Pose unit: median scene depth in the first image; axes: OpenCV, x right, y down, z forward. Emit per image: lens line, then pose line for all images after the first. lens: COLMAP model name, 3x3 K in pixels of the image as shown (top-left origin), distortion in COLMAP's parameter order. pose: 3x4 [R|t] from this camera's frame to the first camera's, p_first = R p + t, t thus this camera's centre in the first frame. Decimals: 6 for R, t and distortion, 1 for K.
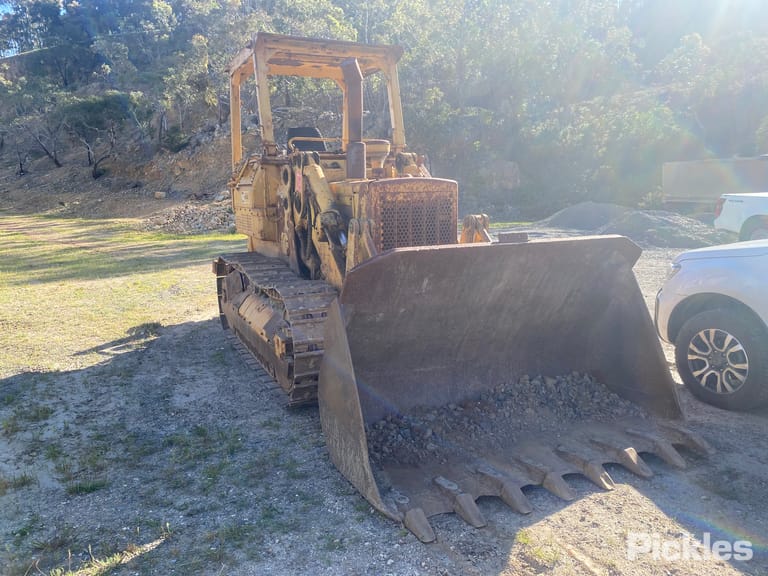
lens RADIAL K [[574.2, 0, 384.0], [0, 574.2, 288.0], [0, 0, 1]] dist [0.067145, -0.089269]
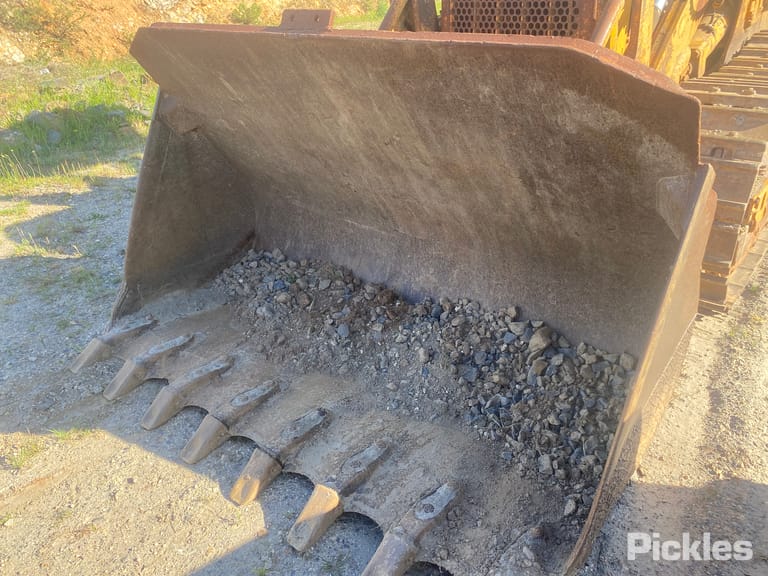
lens RADIAL K [[574.2, 0, 384.0], [0, 574.2, 288.0], [0, 0, 1]] dist [0.067145, -0.089269]
pose [[0.431881, 0.439726, -0.787477, 0.463351], [-0.100163, 0.891084, 0.442647, -0.068321], [0.896351, -0.112295, 0.428887, 0.511961]]
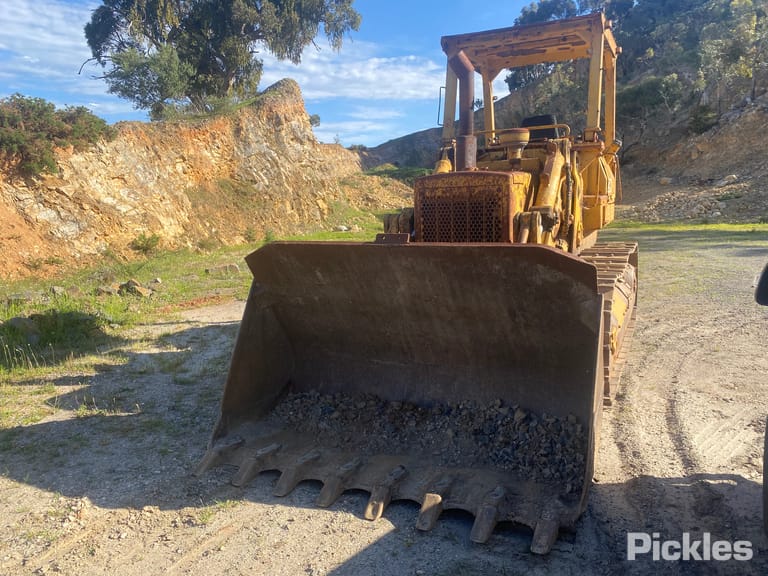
lens RADIAL K [[574.2, 0, 384.0], [0, 574.2, 288.0], [0, 0, 1]] dist [0.067145, -0.089269]
pose [[0.635597, 0.123387, -0.762097, 0.592675], [-0.105149, 0.991782, 0.072879, -0.045809], [0.764827, 0.033812, 0.643348, 0.237457]]
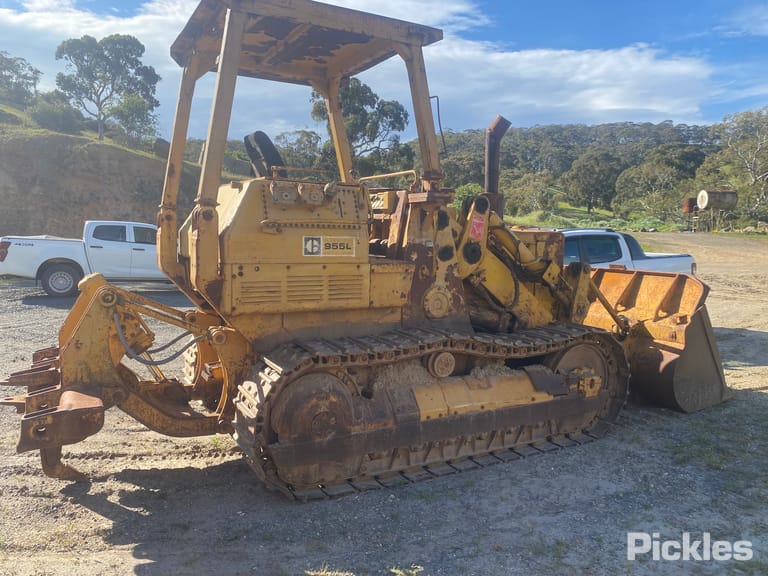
lens RADIAL K [[574.2, 0, 384.0], [0, 574.2, 288.0], [0, 0, 1]] dist [0.067145, -0.089269]
pose [[-0.068341, -0.084900, 0.994043, -0.986141], [0.152436, 0.983785, 0.094503, -0.191391], [-0.985948, 0.157986, -0.054291, 1.150756]]
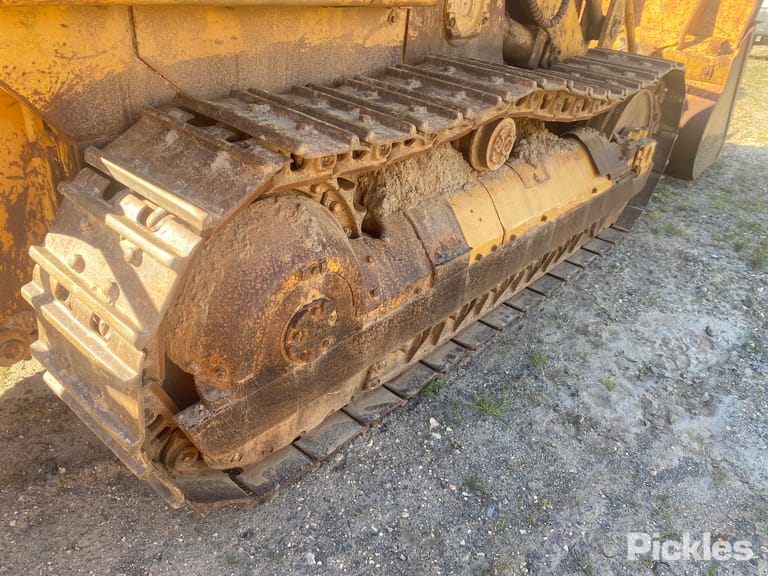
lens RADIAL K [[574.2, 0, 384.0], [0, 574.2, 288.0], [0, 0, 1]] dist [0.067145, -0.089269]
pose [[-0.412133, -0.481620, 0.773426, -0.535849], [0.074089, 0.828345, 0.555298, -0.140099], [-0.908106, 0.286159, -0.305706, 1.252078]]
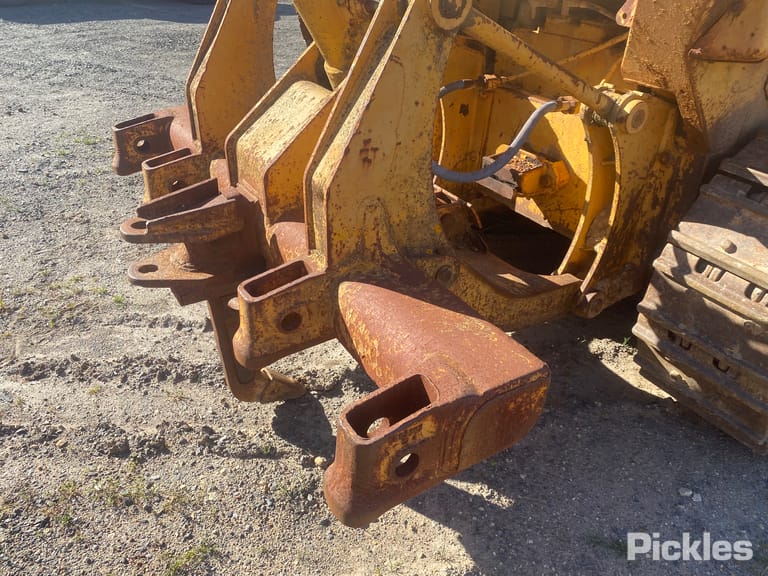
lens RADIAL K [[574.2, 0, 384.0], [0, 574.2, 288.0], [0, 0, 1]] dist [0.067145, -0.089269]
pose [[-0.117545, -0.513139, 0.850218, -0.552155], [0.134251, 0.840083, 0.525583, -0.191903], [-0.983951, 0.175922, -0.029858, 1.462501]]
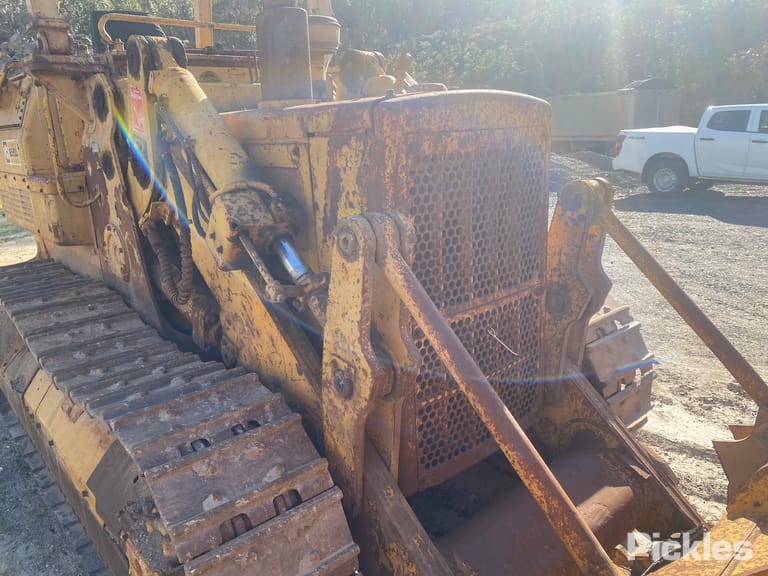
lens RADIAL K [[574.2, 0, 384.0], [0, 574.2, 288.0], [0, 0, 1]] dist [0.067145, -0.089269]
pose [[0.958418, -0.095417, 0.268943, -0.098027], [0.070252, 0.992331, 0.101709, -0.085286], [-0.276585, -0.078586, 0.957771, 0.518012]]
